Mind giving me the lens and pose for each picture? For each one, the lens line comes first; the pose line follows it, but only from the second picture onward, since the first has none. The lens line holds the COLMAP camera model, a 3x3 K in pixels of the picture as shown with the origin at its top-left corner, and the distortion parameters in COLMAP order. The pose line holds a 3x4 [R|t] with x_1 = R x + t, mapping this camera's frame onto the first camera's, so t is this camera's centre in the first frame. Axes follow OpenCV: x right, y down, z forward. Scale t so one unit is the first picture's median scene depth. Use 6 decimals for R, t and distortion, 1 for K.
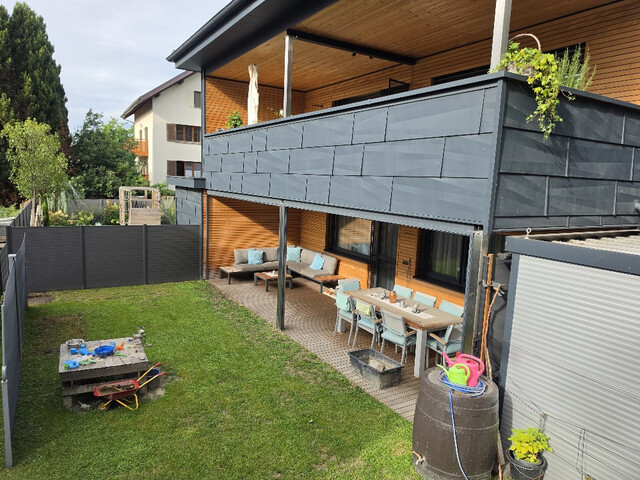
lens RADIAL K [[440.3, 0, 320.0], [0, 440.3, 240.0], [0, 0, 1]] dist [0.071125, -0.072852]
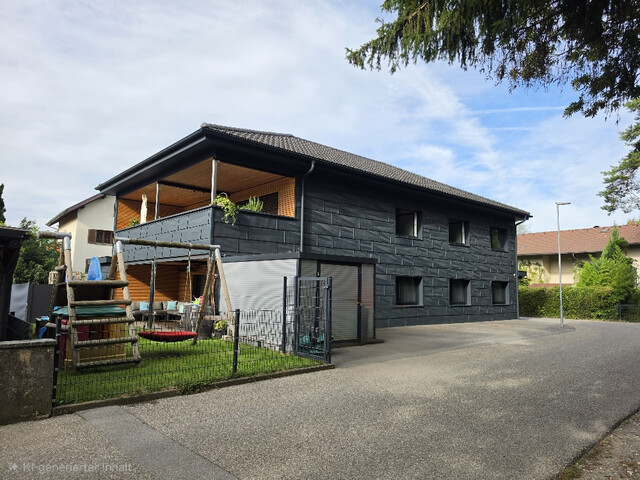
lens RADIAL K [[434.0, 0, 320.5], [0, 434.0, 255.0], [0, 0, 1]] dist [0.053386, -0.067318]
pose [[0.985417, -0.007735, 0.169982, 0.358994], [0.042449, 0.978556, -0.201557, 0.358915], [-0.164778, 0.205833, 0.964614, -1.157271]]
